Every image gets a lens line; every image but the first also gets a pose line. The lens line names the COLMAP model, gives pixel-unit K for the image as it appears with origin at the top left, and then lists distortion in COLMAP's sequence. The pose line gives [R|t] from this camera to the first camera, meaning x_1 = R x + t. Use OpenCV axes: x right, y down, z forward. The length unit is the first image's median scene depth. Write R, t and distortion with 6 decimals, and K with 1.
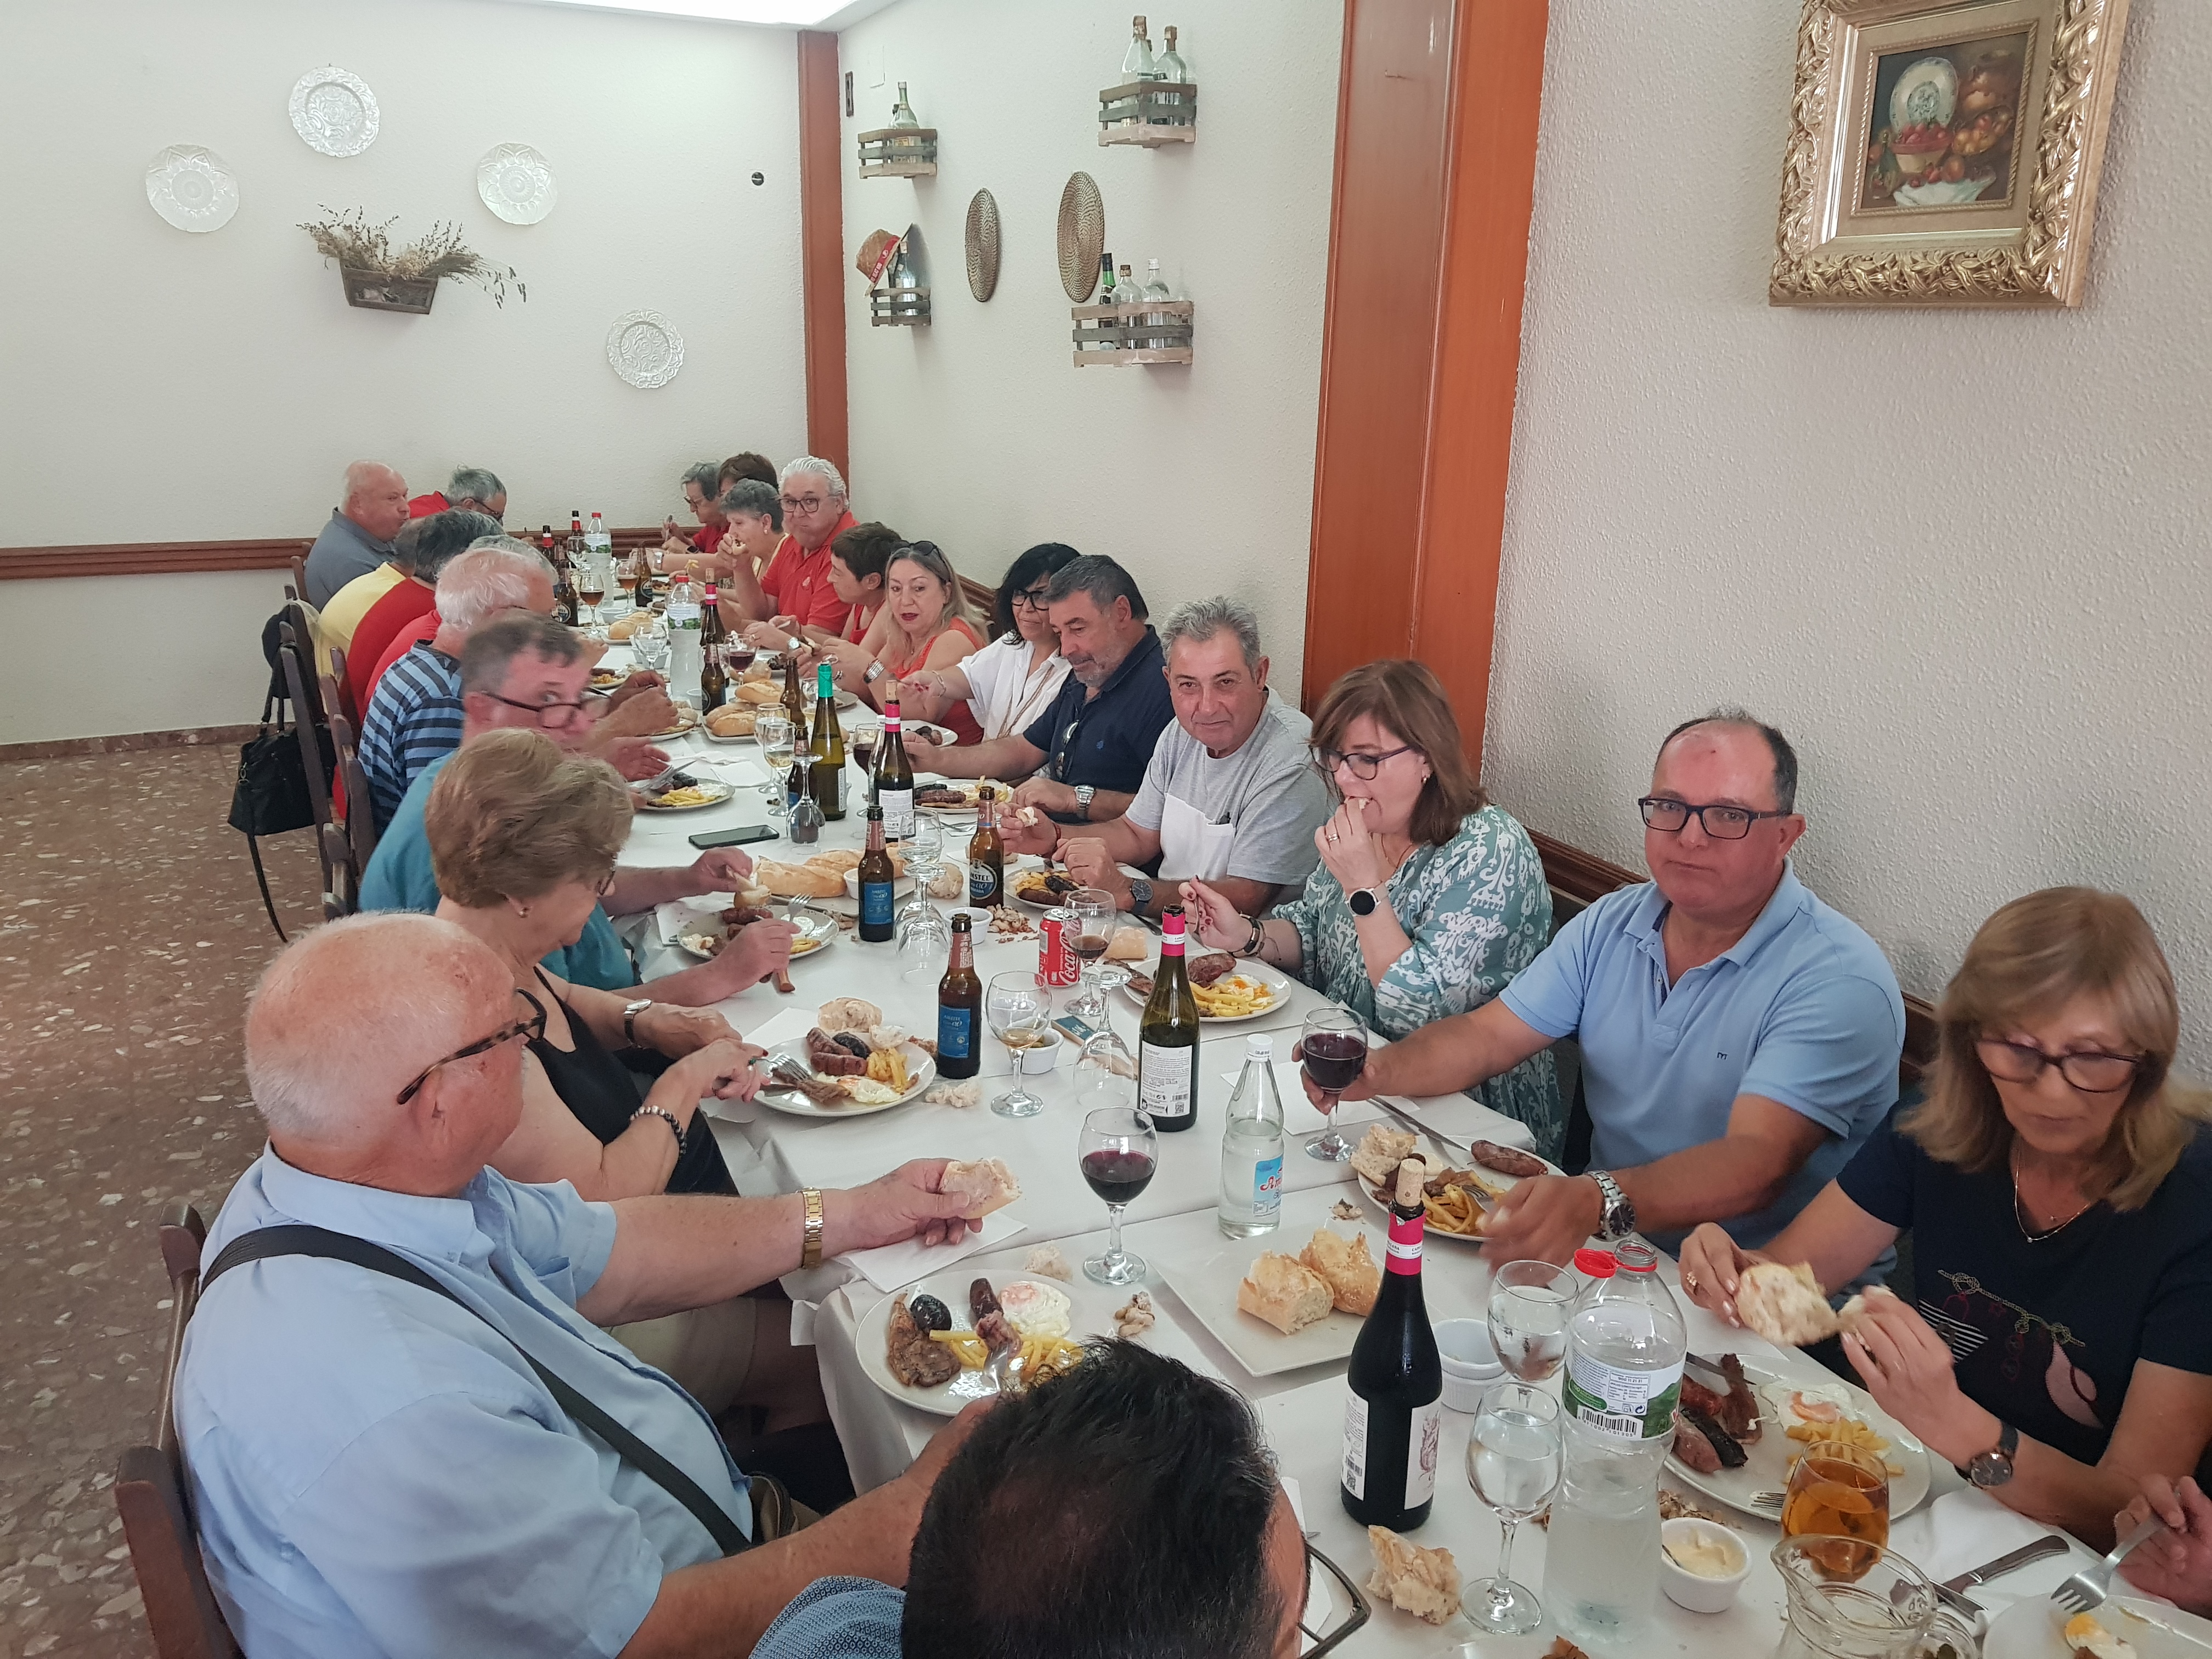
lens RADIAL K [[1780.0, 0, 1125.7], [0, 1780.0, 838.0], [0, 0, 1]] dist [0.026619, -0.038690]
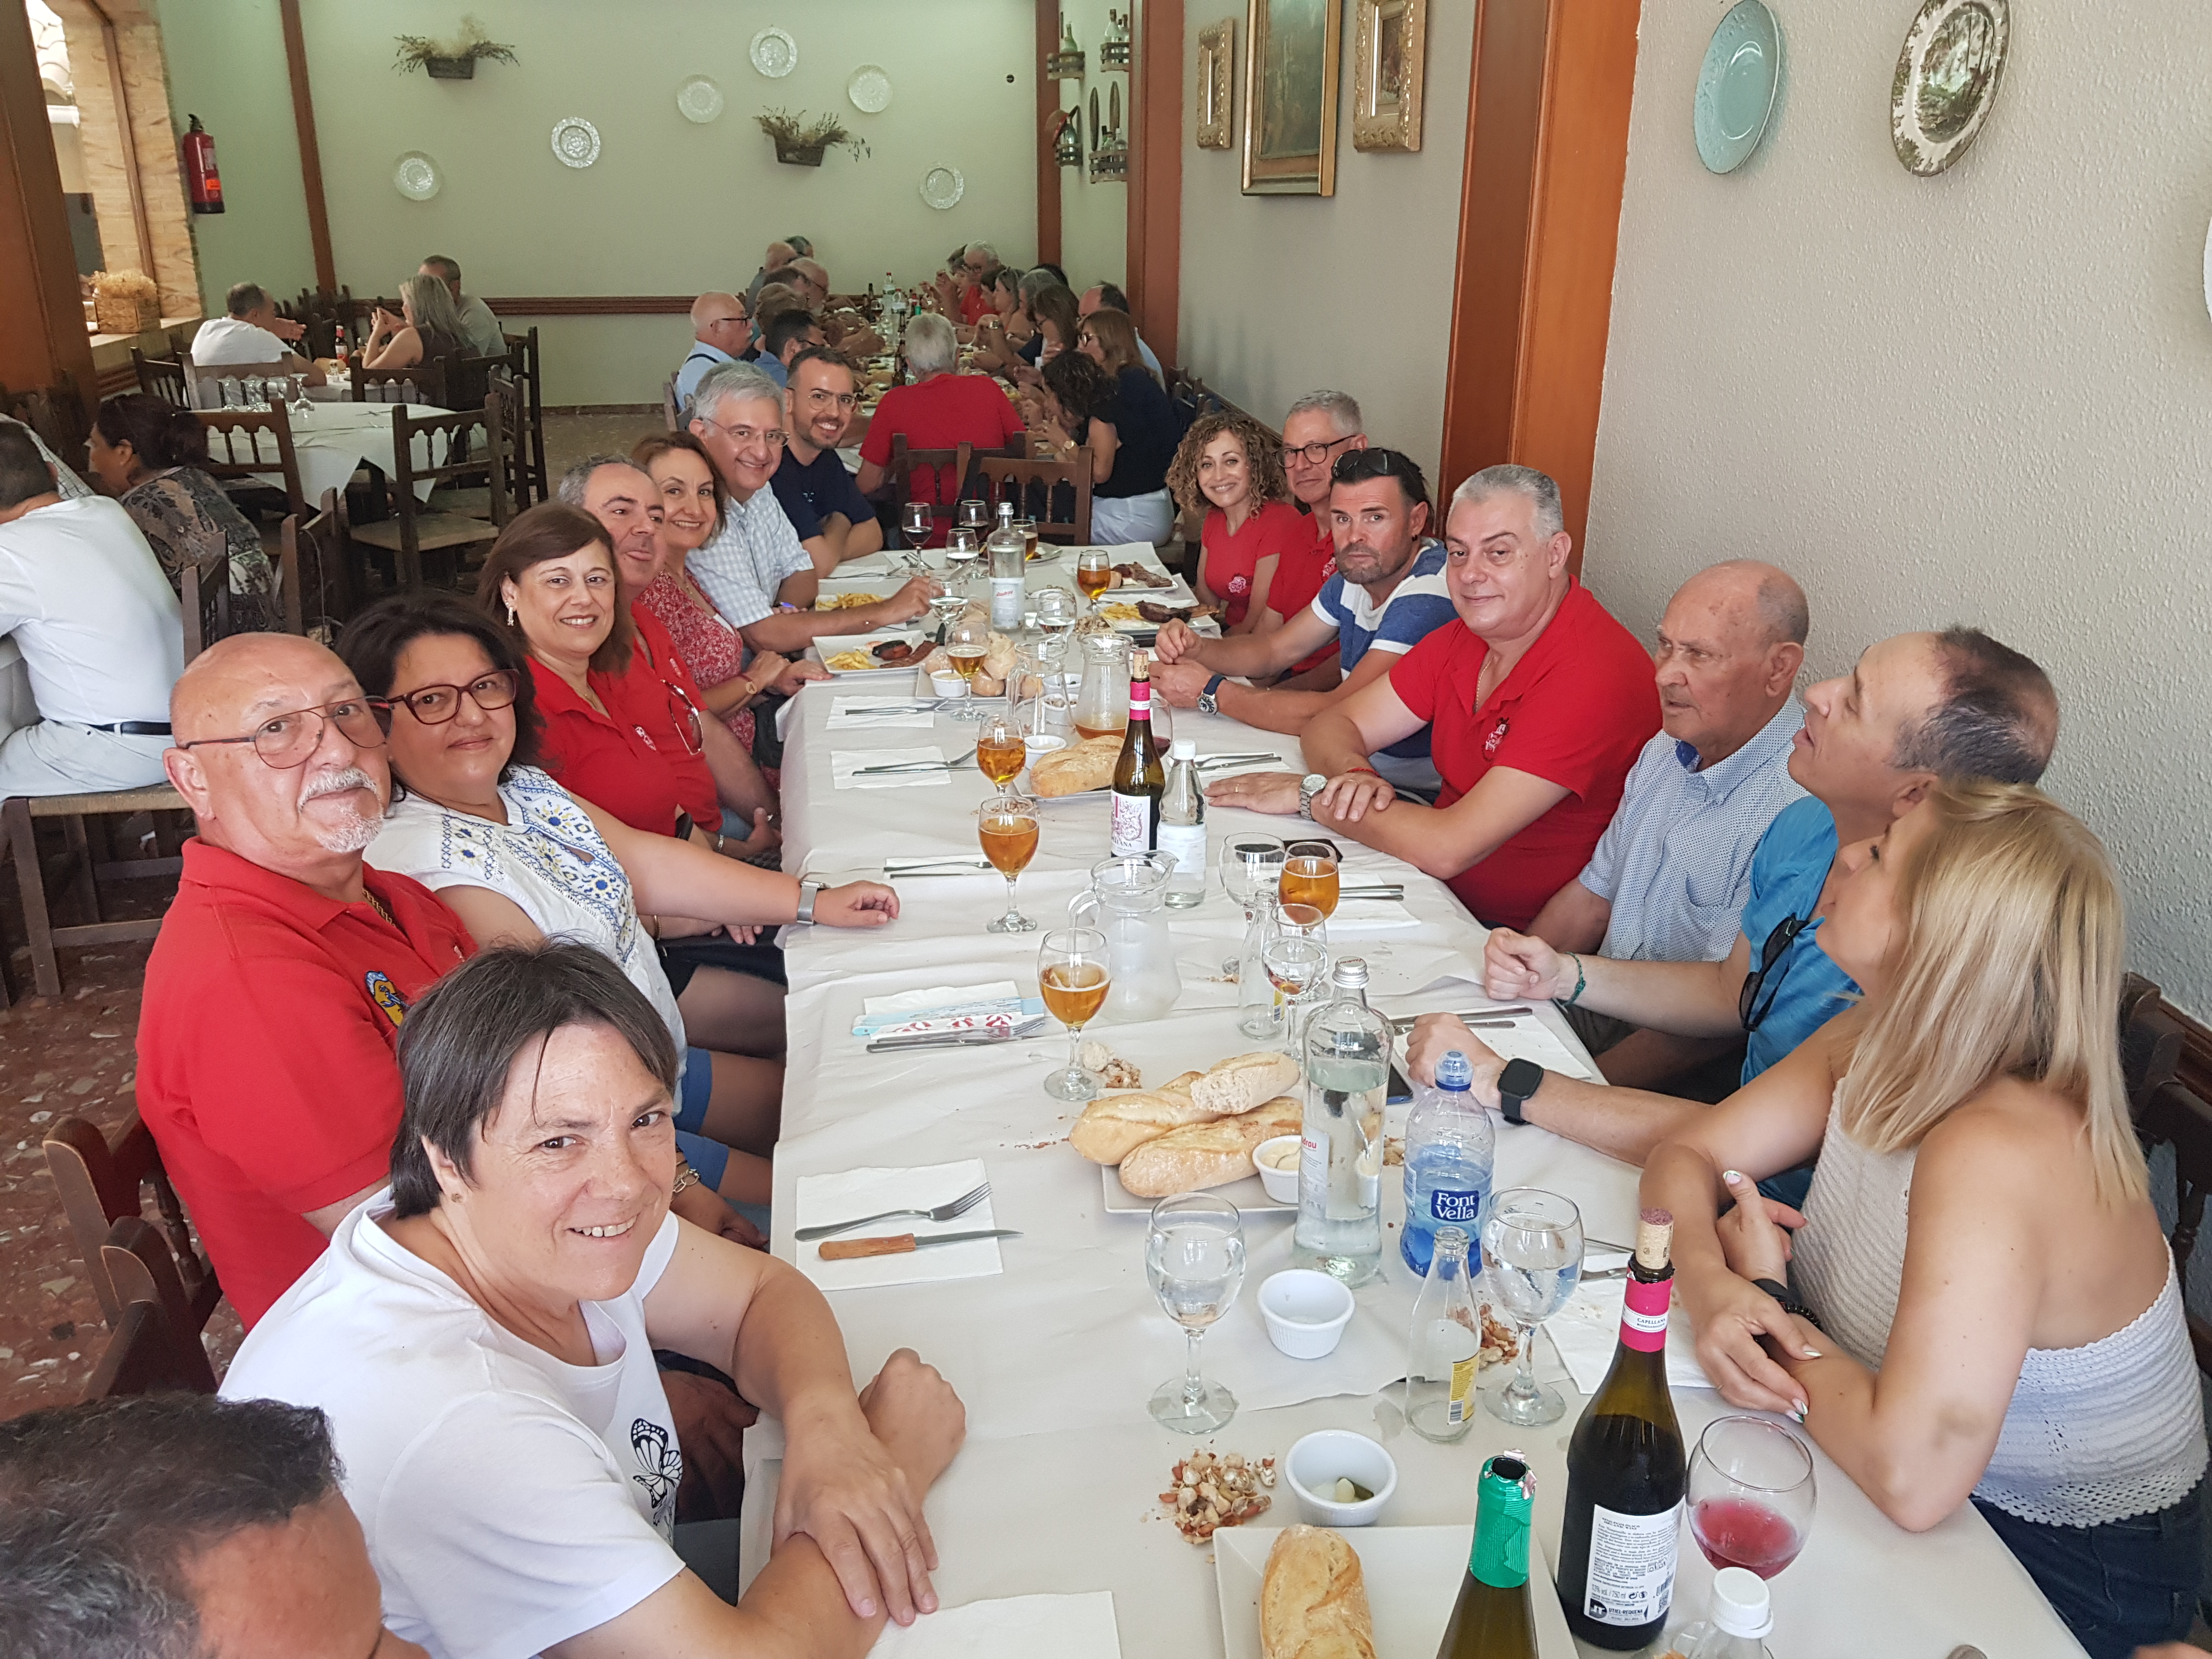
lens RADIAL K [[1780.0, 0, 1123.0], [0, 1780.0, 844.1], [0, 0, 1]] dist [0.026619, -0.038690]
pose [[0.965387, 0.074939, -0.249823, 0.404937], [-0.054028, 0.994517, 0.089541, 0.207042], [0.255164, -0.072945, 0.964142, -0.702278]]
